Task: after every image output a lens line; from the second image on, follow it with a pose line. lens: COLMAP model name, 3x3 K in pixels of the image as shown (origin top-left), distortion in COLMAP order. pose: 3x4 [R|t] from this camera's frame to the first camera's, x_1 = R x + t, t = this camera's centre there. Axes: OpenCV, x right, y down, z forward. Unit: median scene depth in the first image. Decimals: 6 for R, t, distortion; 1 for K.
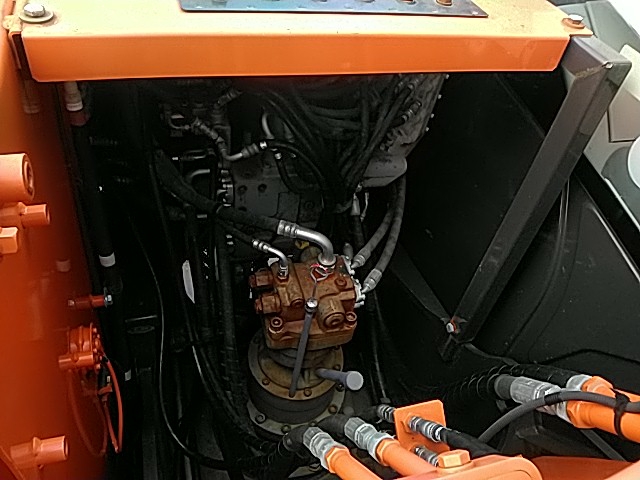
lens RADIAL K [[539.2, 0, 333.5], [0, 539.2, 240.4], [0, 0, 1]] dist [0.146872, -0.396278]
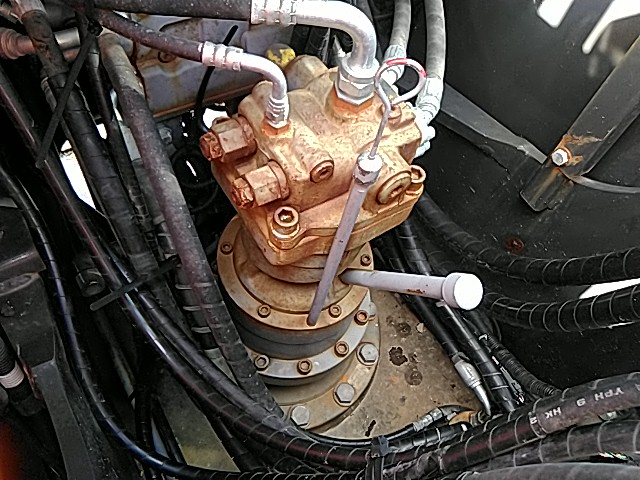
lens RADIAL K [[539.2, 0, 333.5], [0, 539.2, 240.4], [0, 0, 1]] dist [0.146872, -0.396278]
pose [[0.962611, -0.227004, 0.147814, -0.136920], [0.180774, 0.944710, 0.273575, 0.042488], [-0.201744, -0.236625, 0.950425, 0.498865]]
